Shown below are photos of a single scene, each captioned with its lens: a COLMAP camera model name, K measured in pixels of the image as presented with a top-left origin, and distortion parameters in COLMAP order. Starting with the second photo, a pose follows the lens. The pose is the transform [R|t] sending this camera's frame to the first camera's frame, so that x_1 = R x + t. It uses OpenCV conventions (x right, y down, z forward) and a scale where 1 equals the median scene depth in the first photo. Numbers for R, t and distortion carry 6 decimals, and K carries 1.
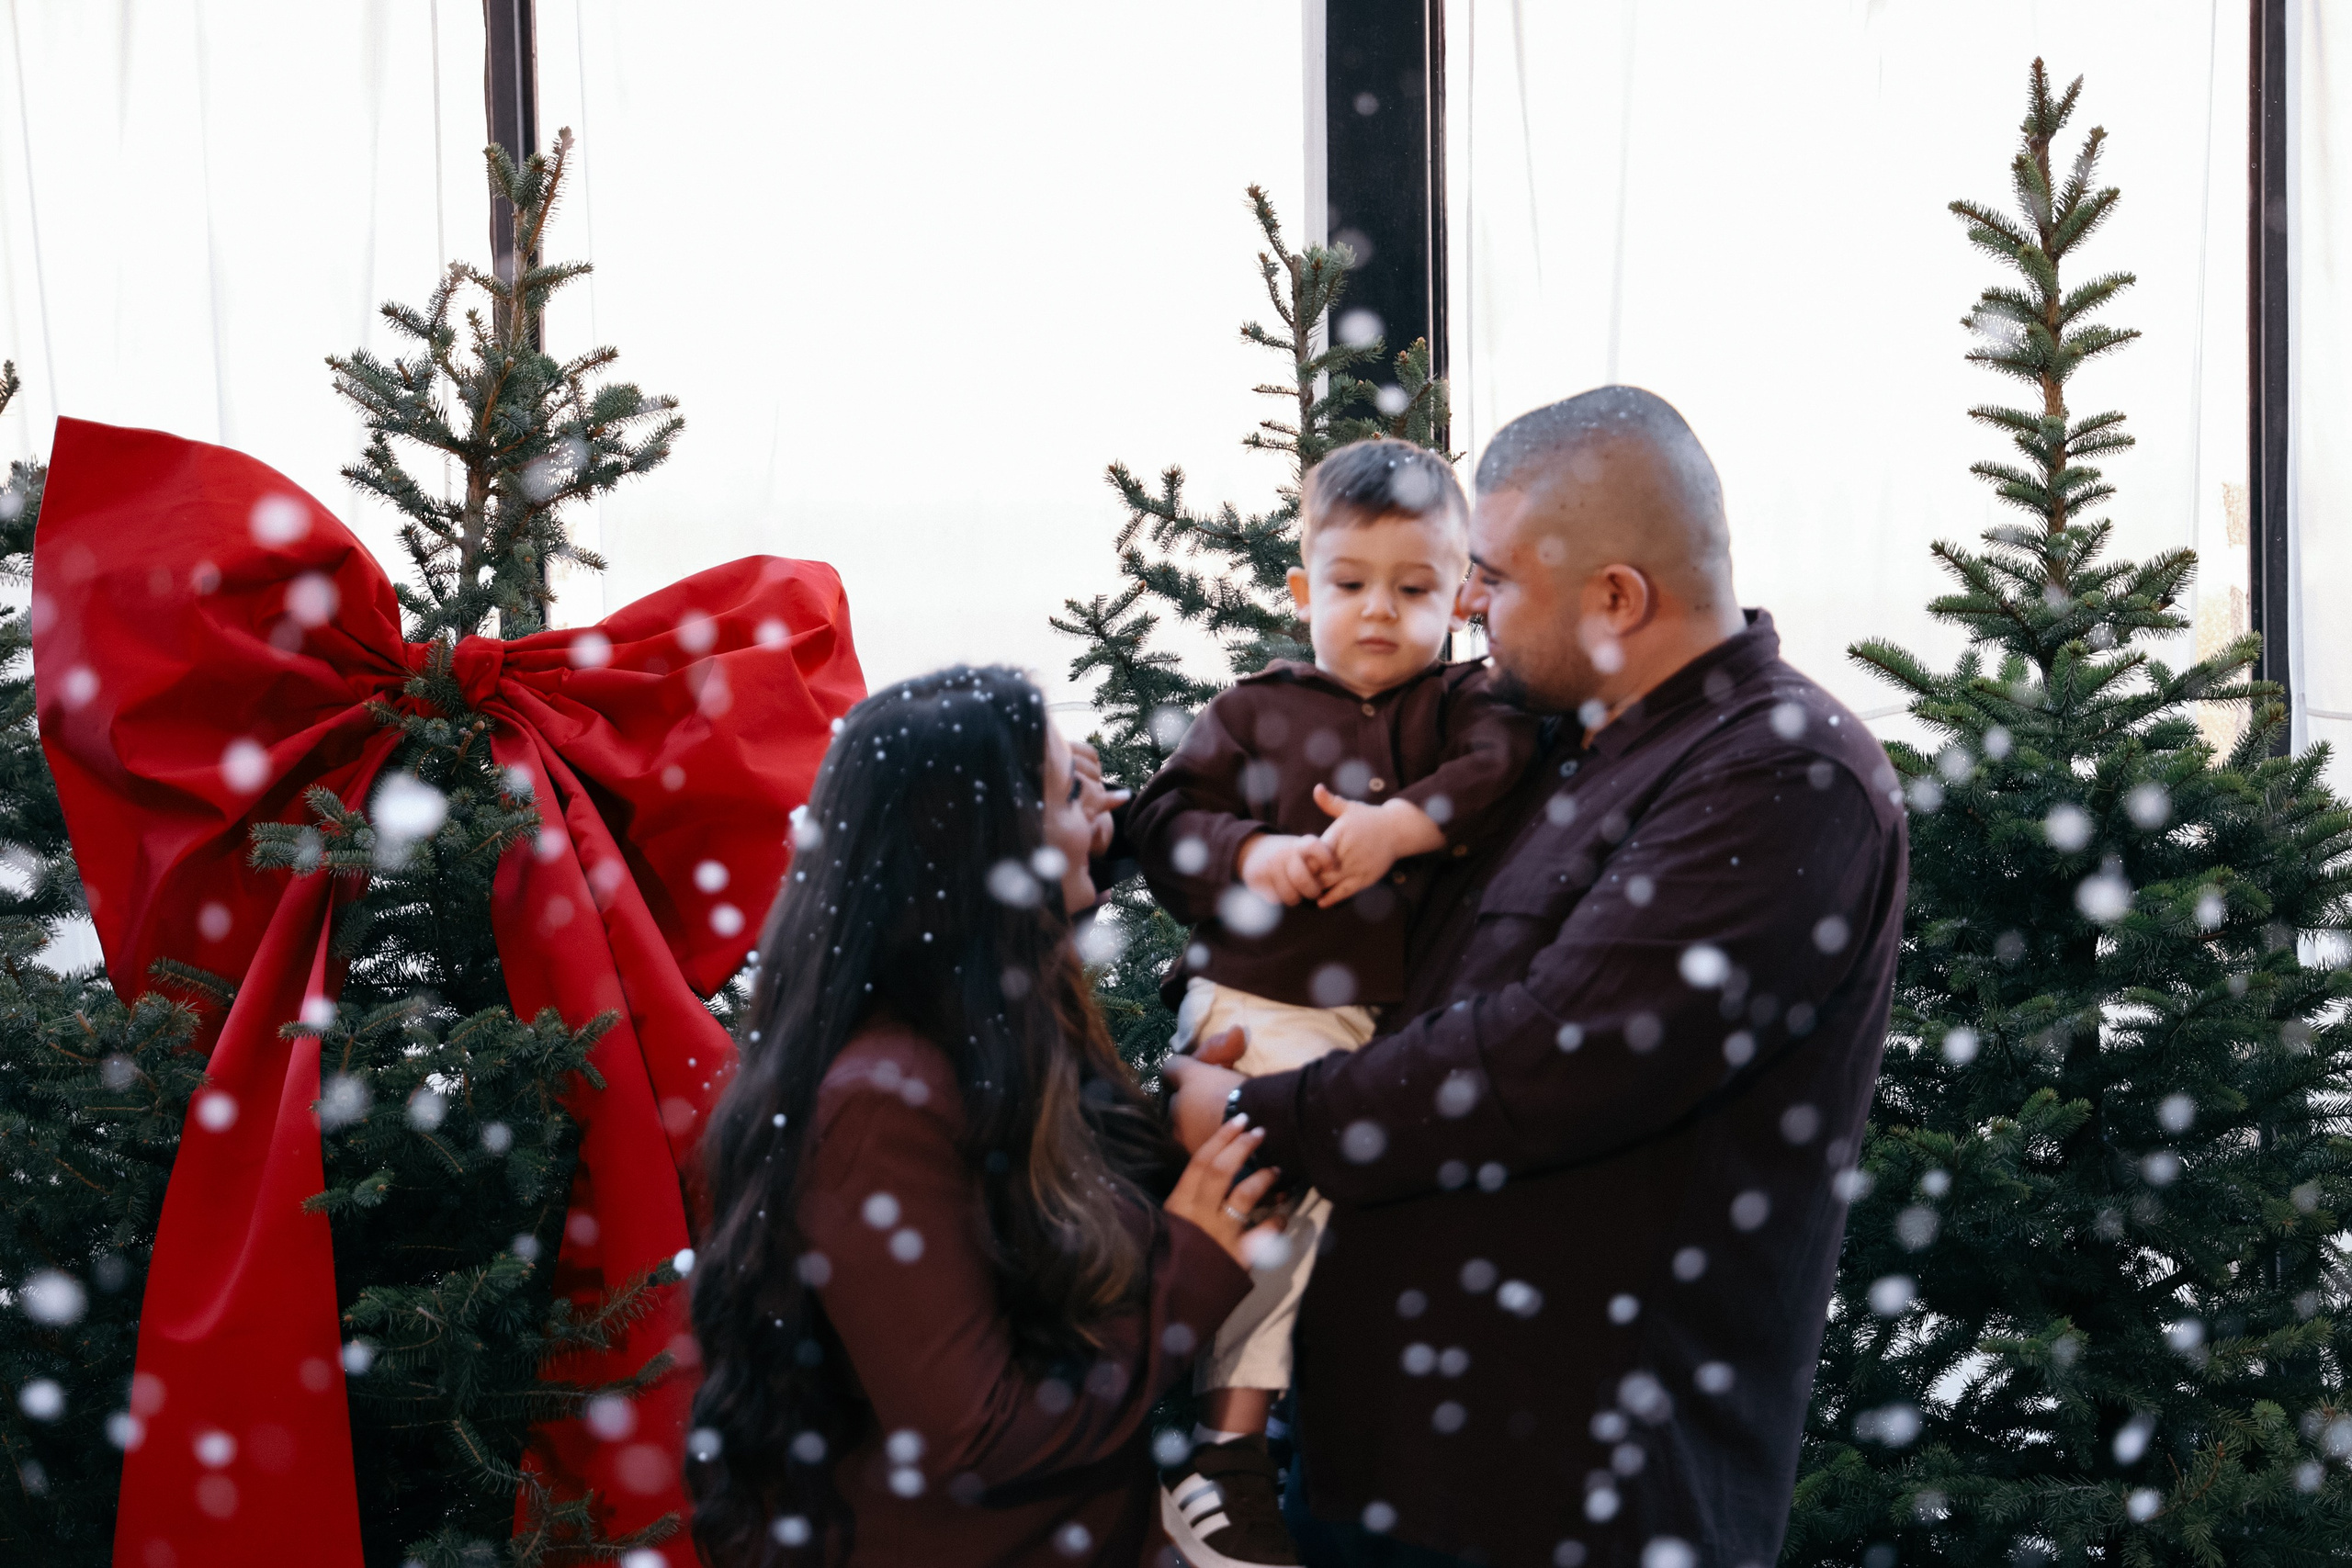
lens RADIAL K [[4849.7, 0, 1176.0], [0, 4849.7, 784.0], [0, 0, 1]] dist [0.420050, -0.023373]
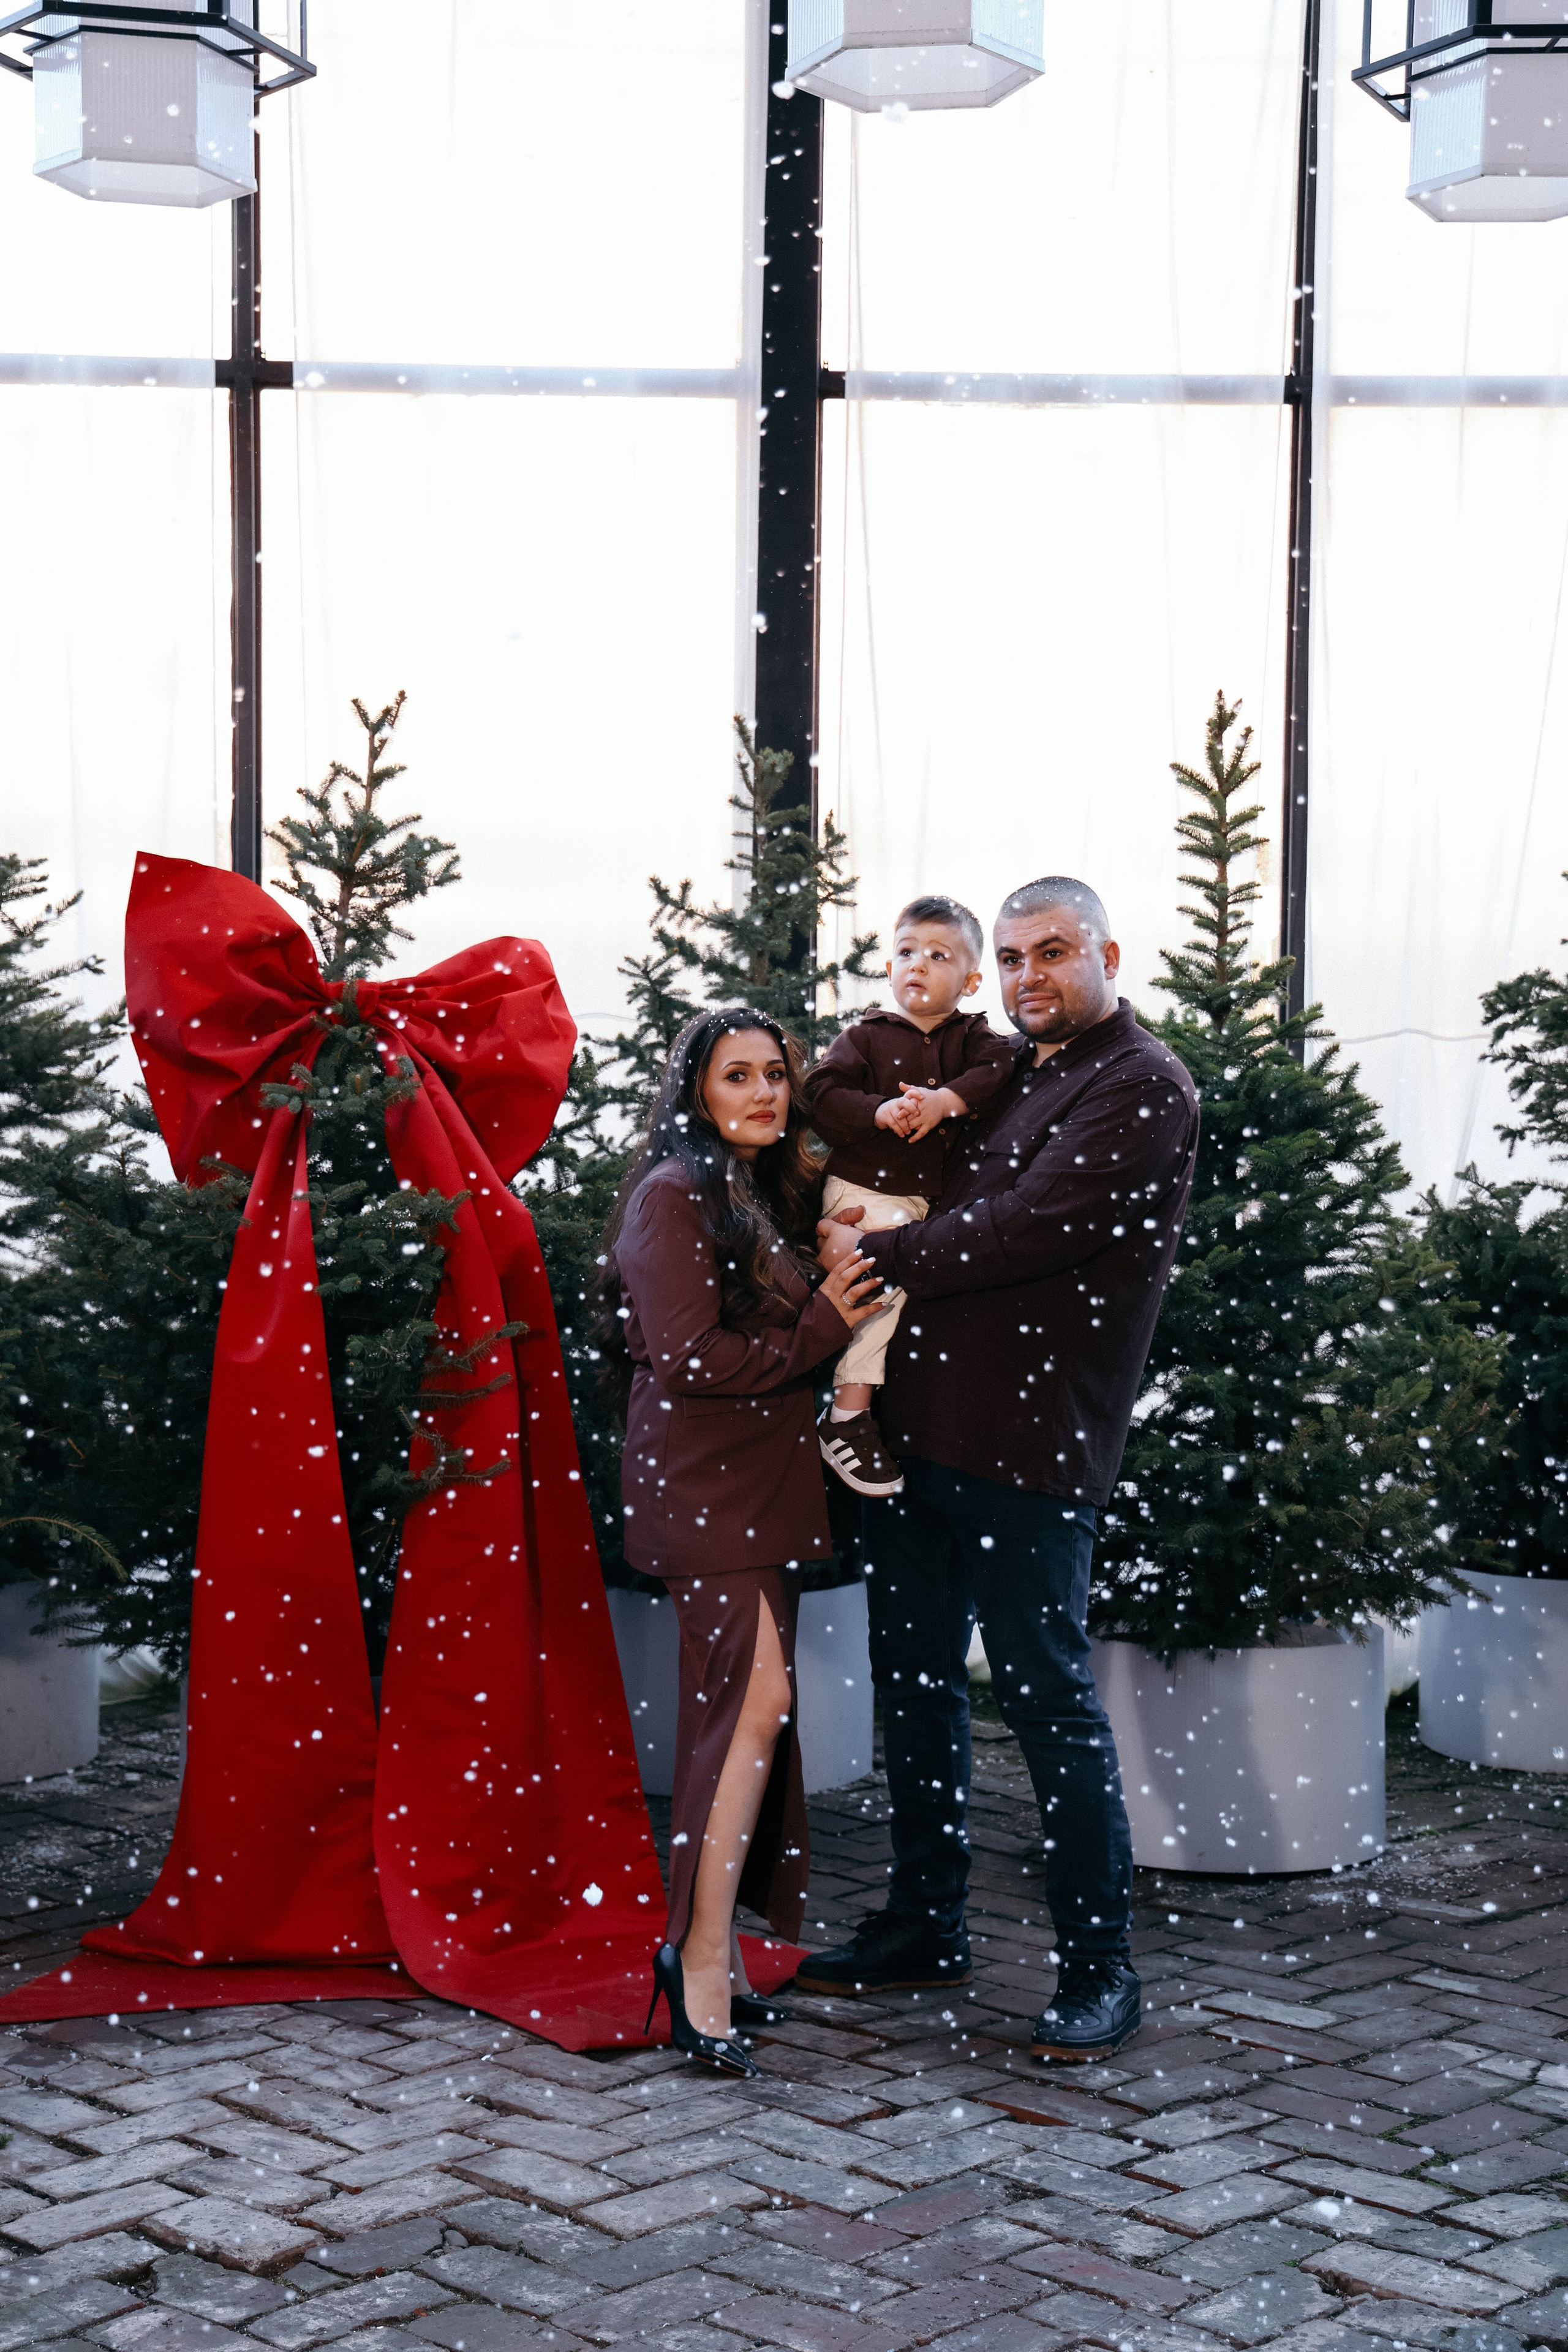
lens RADIAL K [[3813.9, 0, 784.0], [0, 3813.9, 1176.0], [0, 0, 1]] dist [0.290928, 0.233177]
pose [[0.991265, 0.019564, 0.130424, -0.167347], [-0.024301, 0.999098, 0.034826, -0.010869], [-0.129625, -0.037691, 0.990846, -0.398794]]
